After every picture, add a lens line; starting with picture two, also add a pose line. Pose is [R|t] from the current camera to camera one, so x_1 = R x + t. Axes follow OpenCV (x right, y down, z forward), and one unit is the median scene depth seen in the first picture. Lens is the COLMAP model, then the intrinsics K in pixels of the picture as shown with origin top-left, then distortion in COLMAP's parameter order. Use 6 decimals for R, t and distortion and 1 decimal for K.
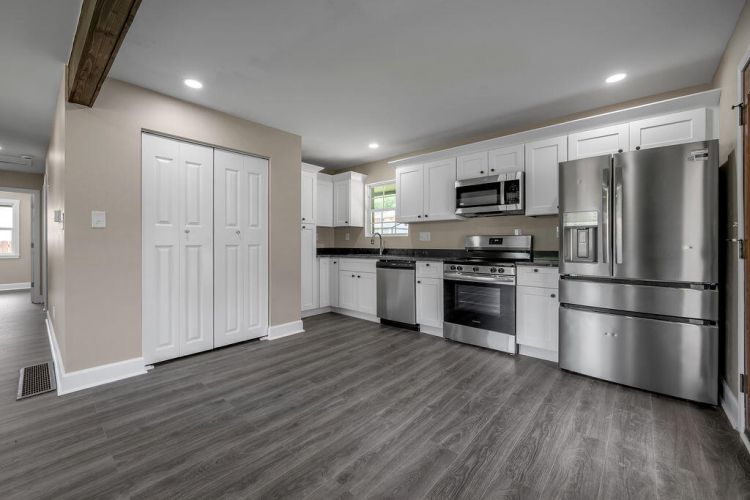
lens RADIAL K [[305.6, 0, 373.0], [0, 305.6, 243.6], [0, 0, 1]] dist [-0.000582, -0.000428]
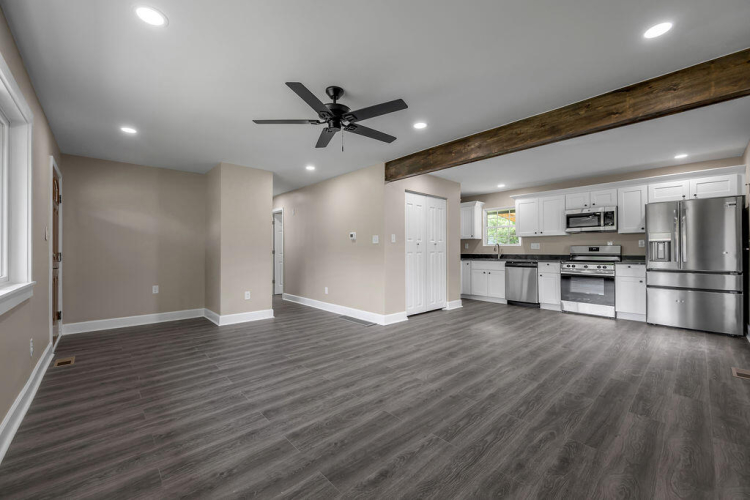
lens RADIAL K [[298.8, 0, 375.0], [0, 298.8, 250.0], [0, 0, 1]] dist [-0.002735, -0.000342]
pose [[0.995014, -0.000558, -0.099732, -0.608512], [0.000136, 0.999991, -0.004243, 0.002476], [0.099734, 0.004208, 0.995005, -0.677779]]
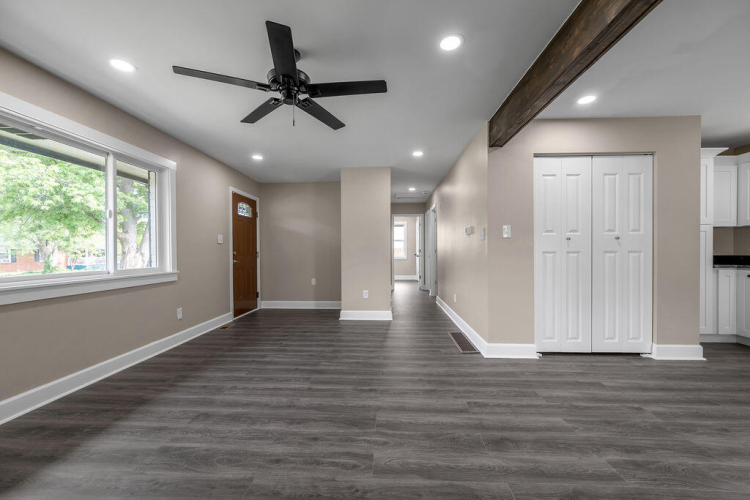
lens RADIAL K [[301.2, 0, 375.4], [0, 301.2, 251.6], [0, 0, 1]] dist [-0.001166, -0.000114]
pose [[0.629608, 0.003047, -0.776907, -0.184577], [0.001416, 0.999986, 0.005070, 0.000136], [0.776911, -0.004292, 0.629595, -0.183366]]
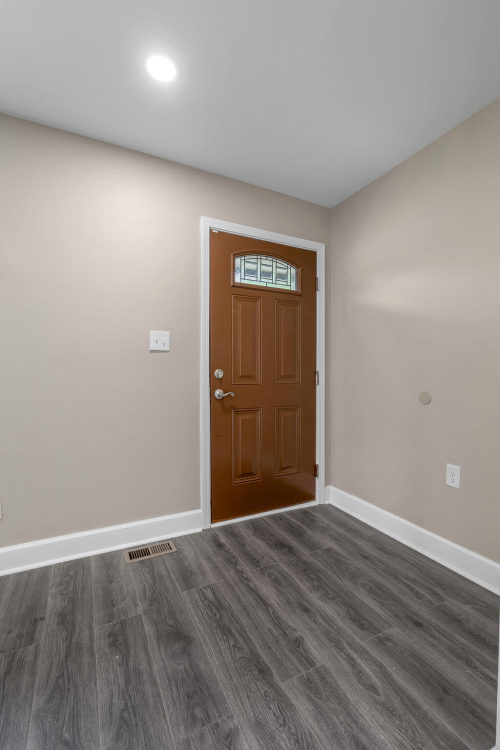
lens RADIAL K [[332.0, 0, 250.0], [0, 332.0, 375.0], [0, 0, 1]] dist [-0.001565, -0.000298]
pose [[-0.365755, 0.018492, -0.930527, -1.157035], [-0.003035, 0.999774, 0.021061, 0.002971], [0.930706, 0.010527, -0.365616, 0.542456]]
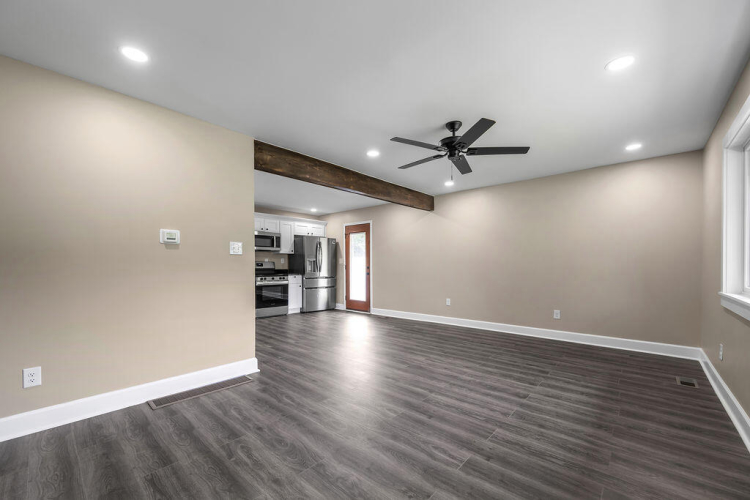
lens RADIAL K [[306.1, 0, 375.6], [0, 306.1, 268.0], [0, 0, 1]] dist [-0.001055, -0.000261]
pose [[-0.002491, -0.005032, 0.999984, -1.686309], [0.002098, 0.999985, 0.005037, 0.004996], [-0.999995, 0.002110, -0.002480, 0.309212]]
